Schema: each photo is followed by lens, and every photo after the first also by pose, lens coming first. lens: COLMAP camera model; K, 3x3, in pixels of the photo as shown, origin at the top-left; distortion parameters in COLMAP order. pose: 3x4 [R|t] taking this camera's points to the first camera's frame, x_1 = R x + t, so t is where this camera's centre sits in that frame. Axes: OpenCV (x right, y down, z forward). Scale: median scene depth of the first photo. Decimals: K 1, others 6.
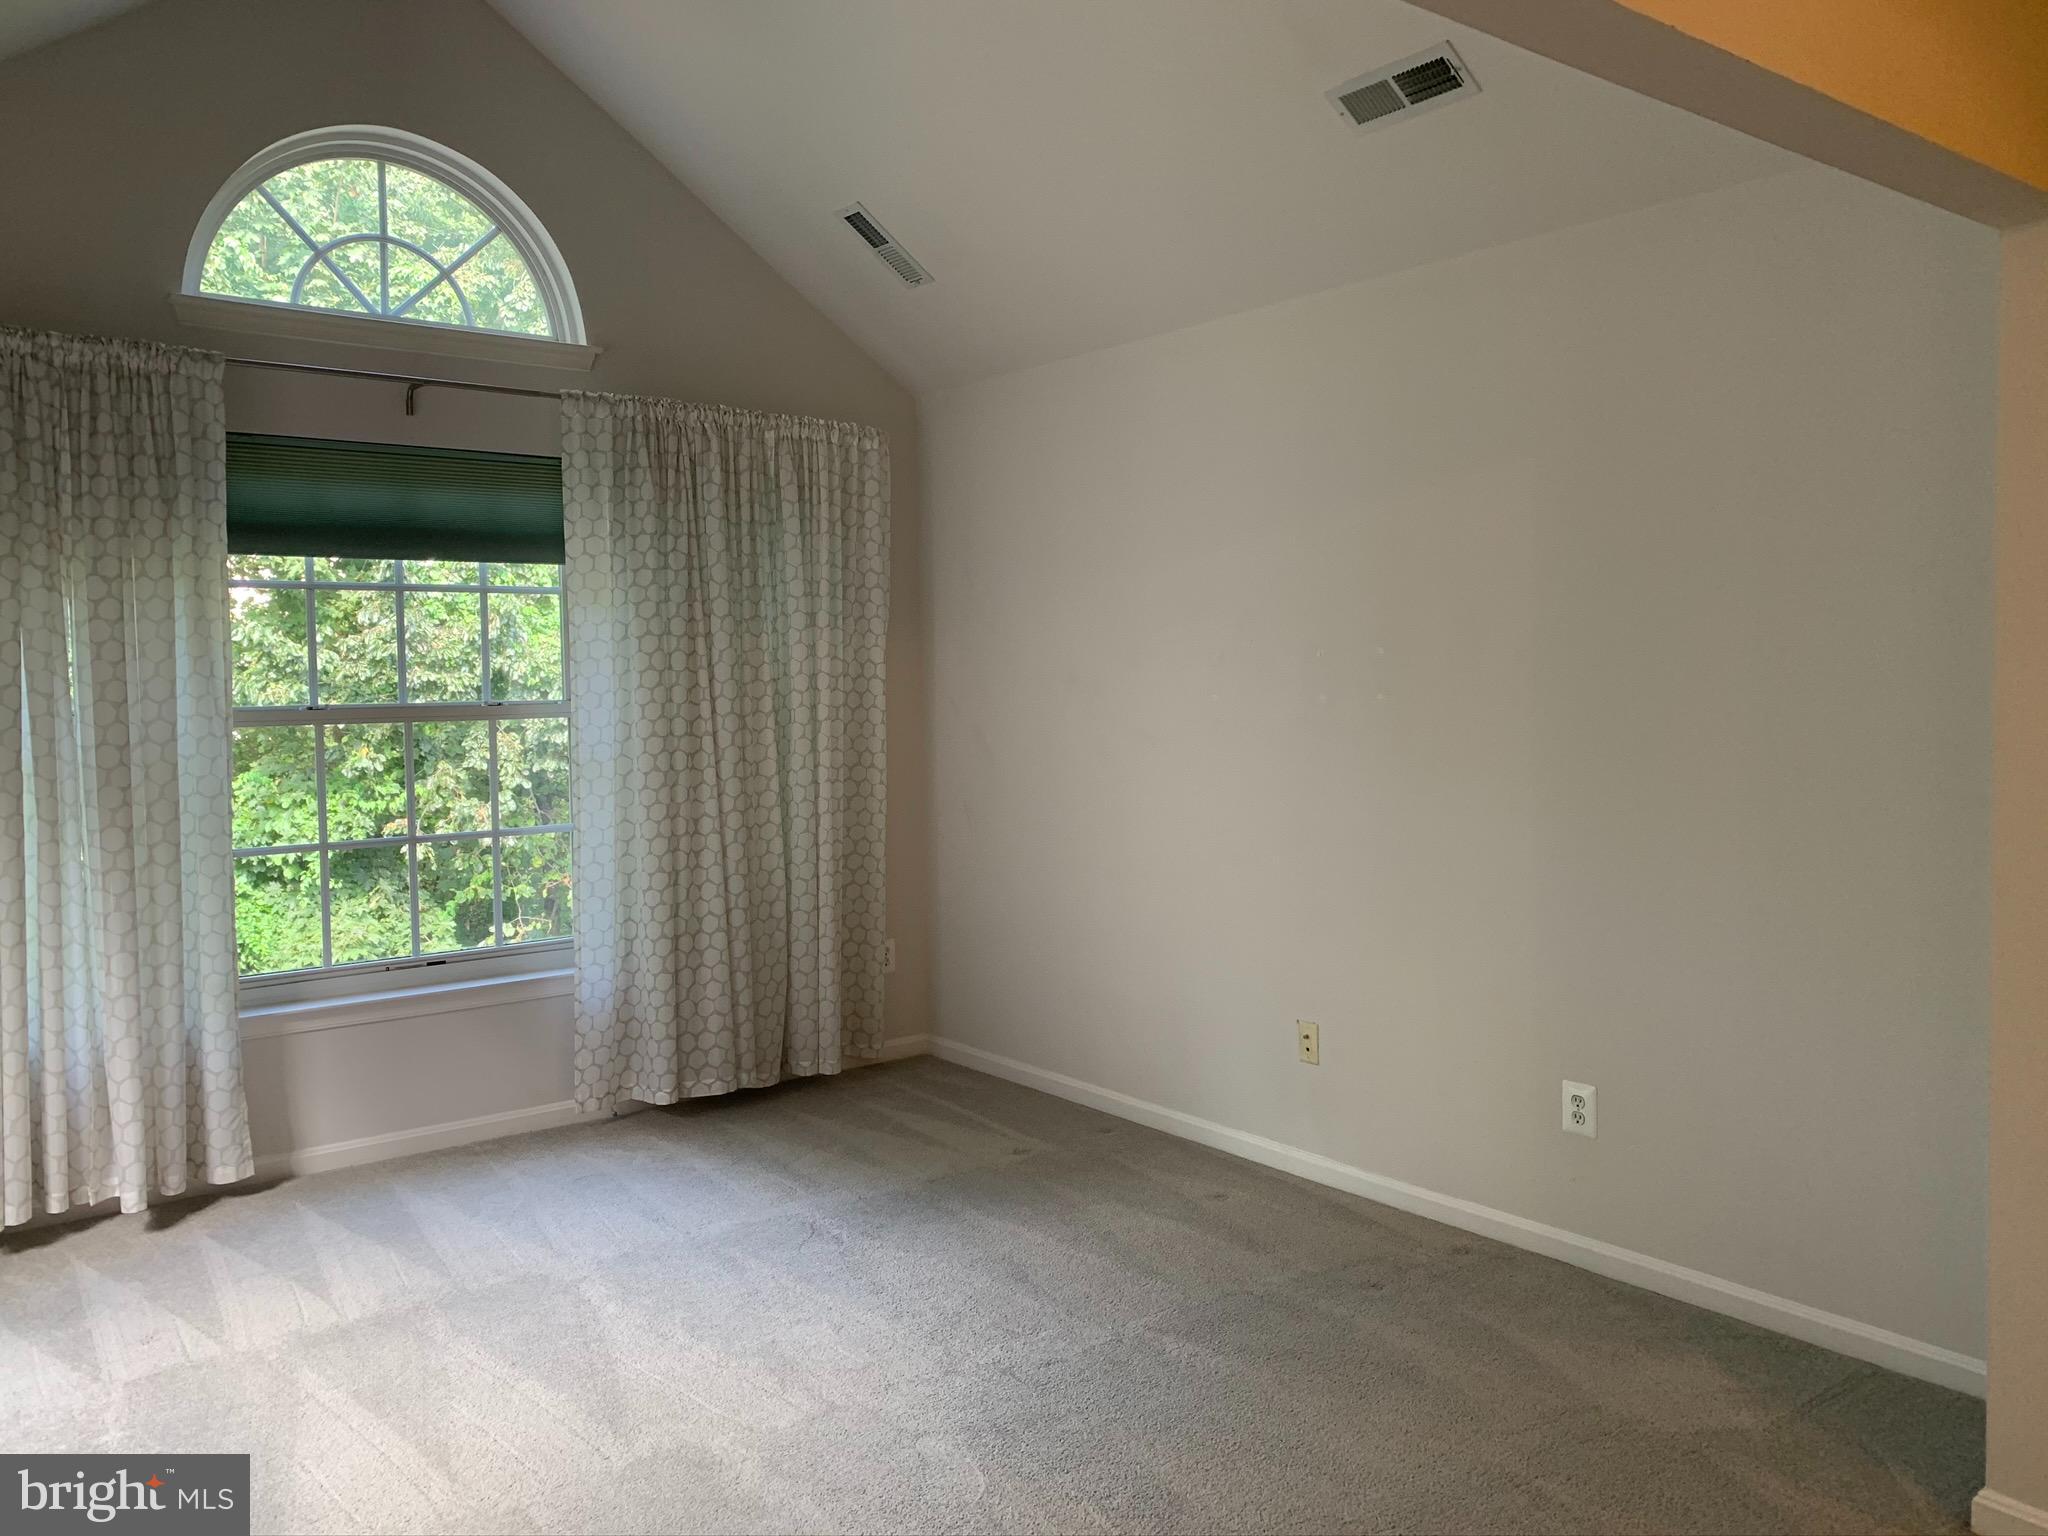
lens RADIAL K [[1546.8, 0, 973.4], [0, 1546.8, 738.9], [0, 0, 1]] dist [0.011664, -0.007344]
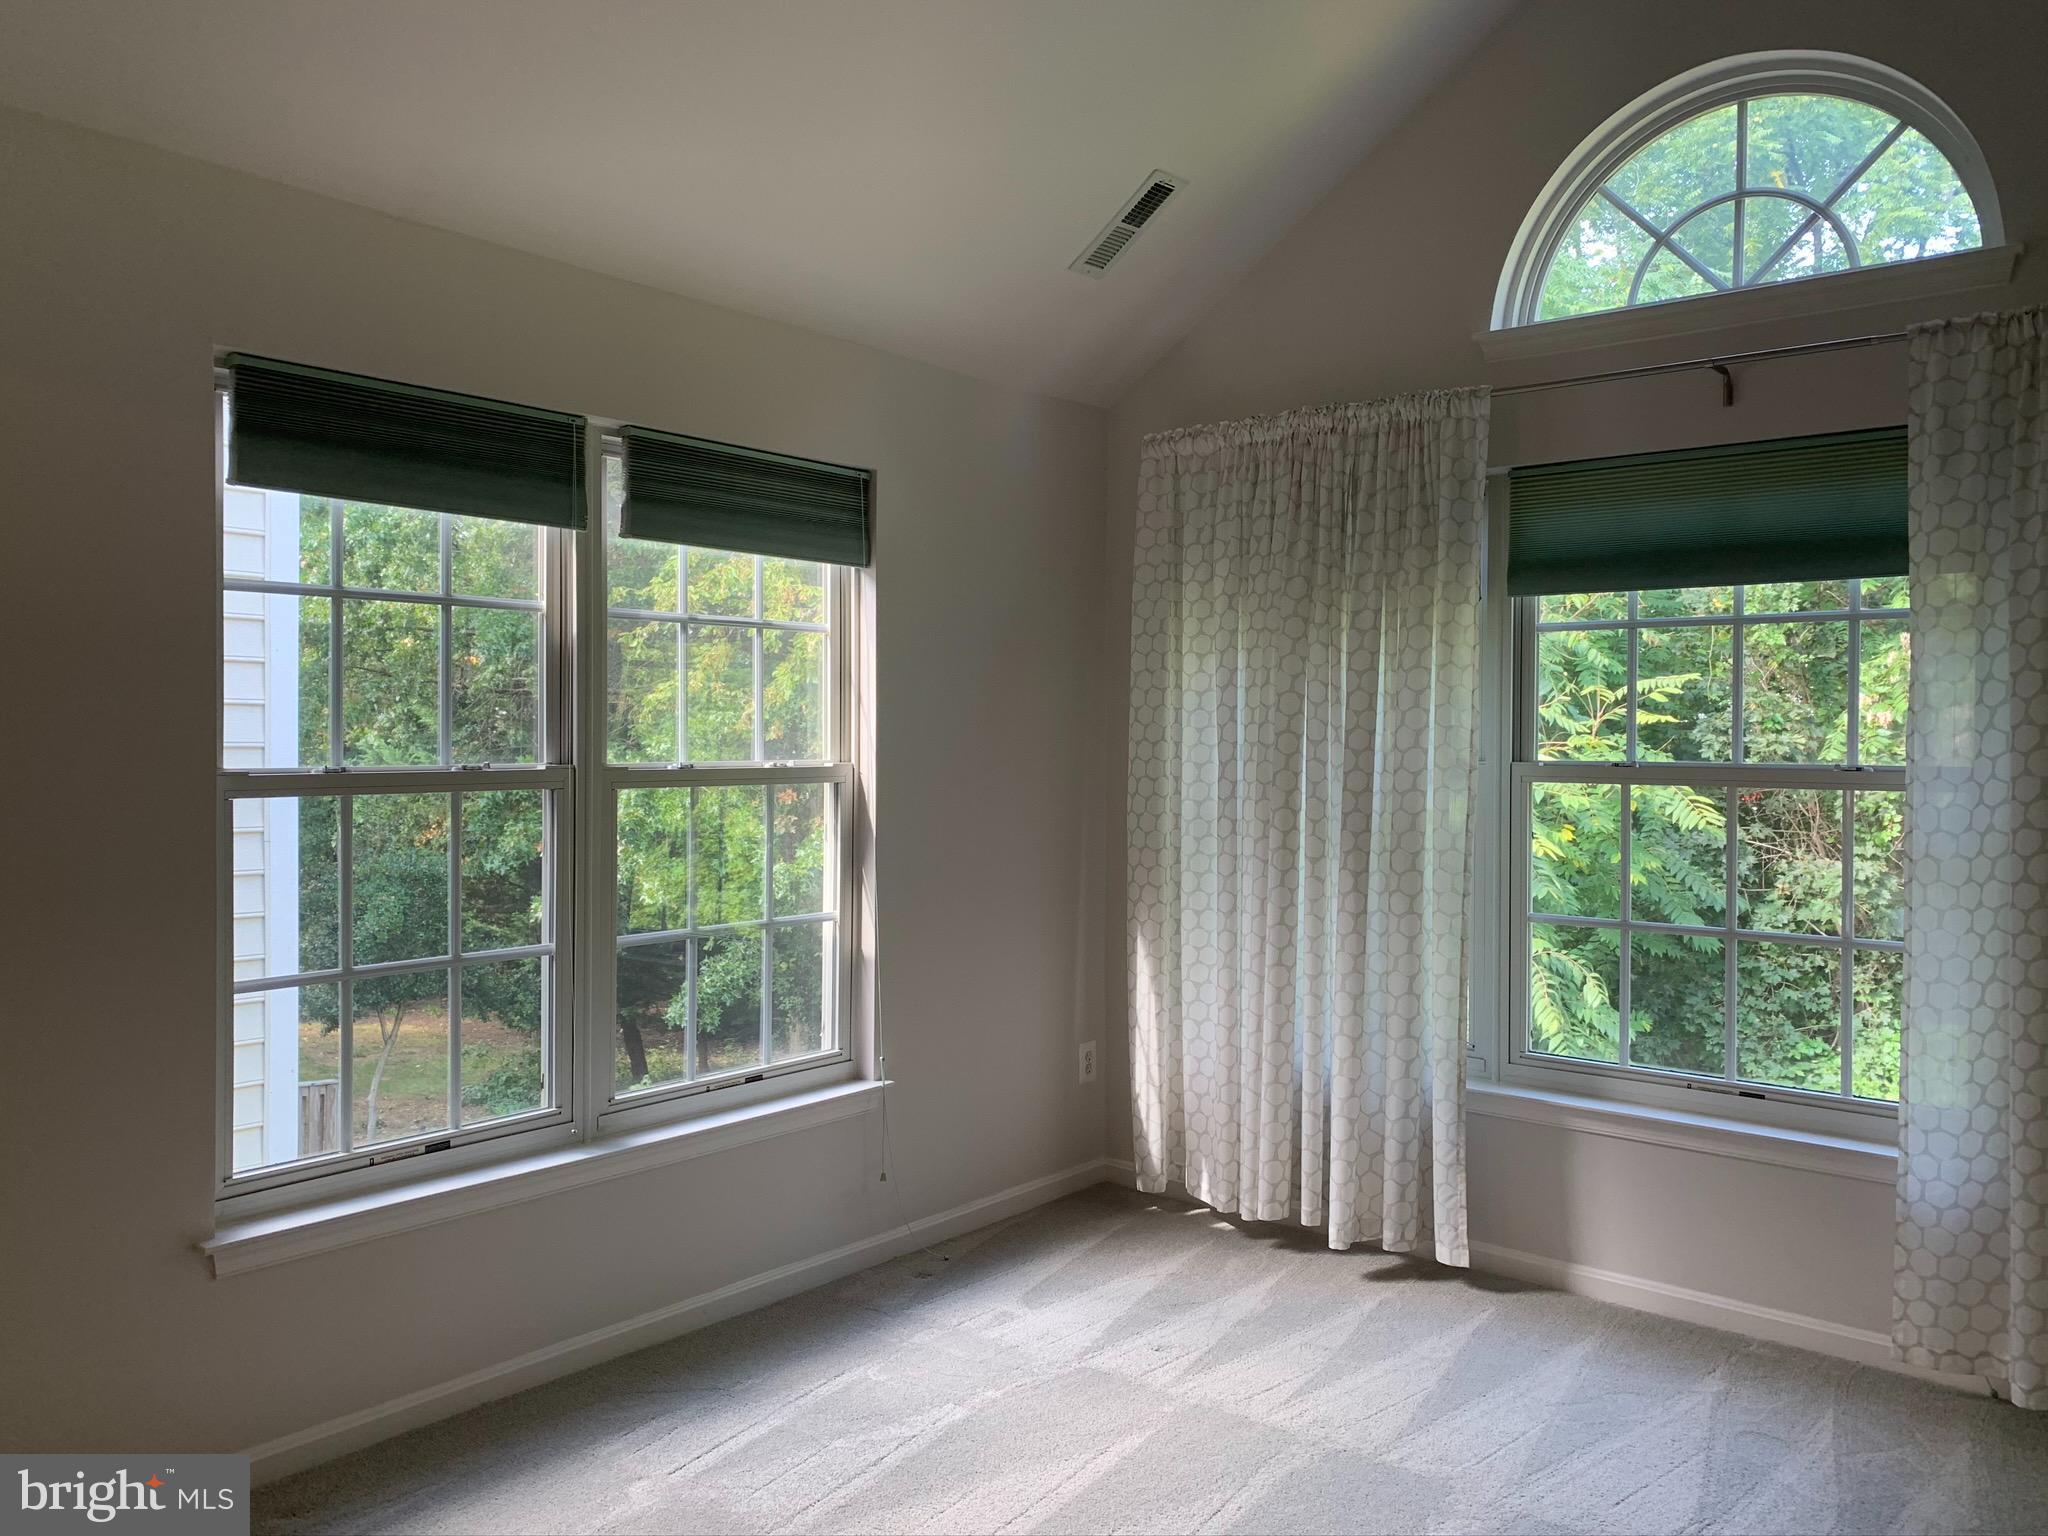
lens RADIAL K [[1546.8, 0, 1020.8], [0, 1546.8, 757.0], [0, 0, 1]] dist [0.011664, -0.007344]
pose [[0.237786, 0.027087, -0.970940, 0.335607], [-0.051455, 0.998559, 0.015256, -0.020326], [0.969954, 0.046333, 0.238837, 0.459512]]
